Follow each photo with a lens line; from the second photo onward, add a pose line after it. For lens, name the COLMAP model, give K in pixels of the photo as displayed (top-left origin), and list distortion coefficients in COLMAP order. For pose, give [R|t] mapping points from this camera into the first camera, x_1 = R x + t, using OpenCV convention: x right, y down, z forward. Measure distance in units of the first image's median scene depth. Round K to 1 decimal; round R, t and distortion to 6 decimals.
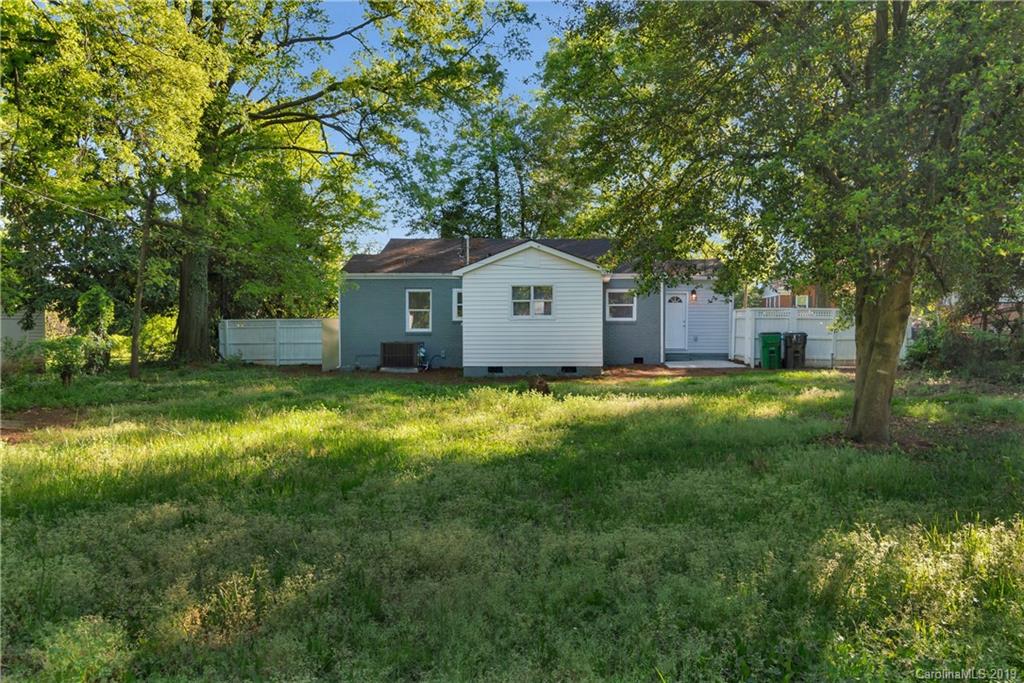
lens RADIAL K [[791.1, 0, 516.8], [0, 791.1, 339.2], [0, 0, 1]] dist [-0.006294, 0.008256]
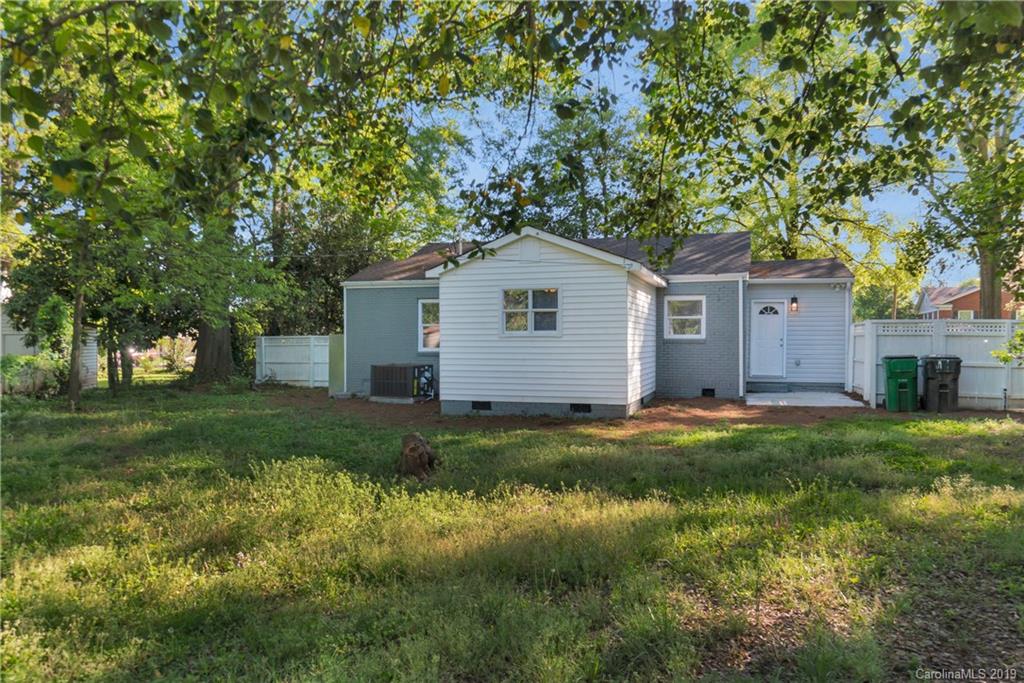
lens RADIAL K [[690.6, 0, 512.9], [0, 690.6, 340.4], [0, 0, 1]] dist [-0.031472, 0.002247]
pose [[0.970155, 0.000720, -0.242484, 0.139679], [-0.005584, 0.999797, -0.019373, -0.008298], [0.242421, 0.020148, 0.969962, 0.352753]]
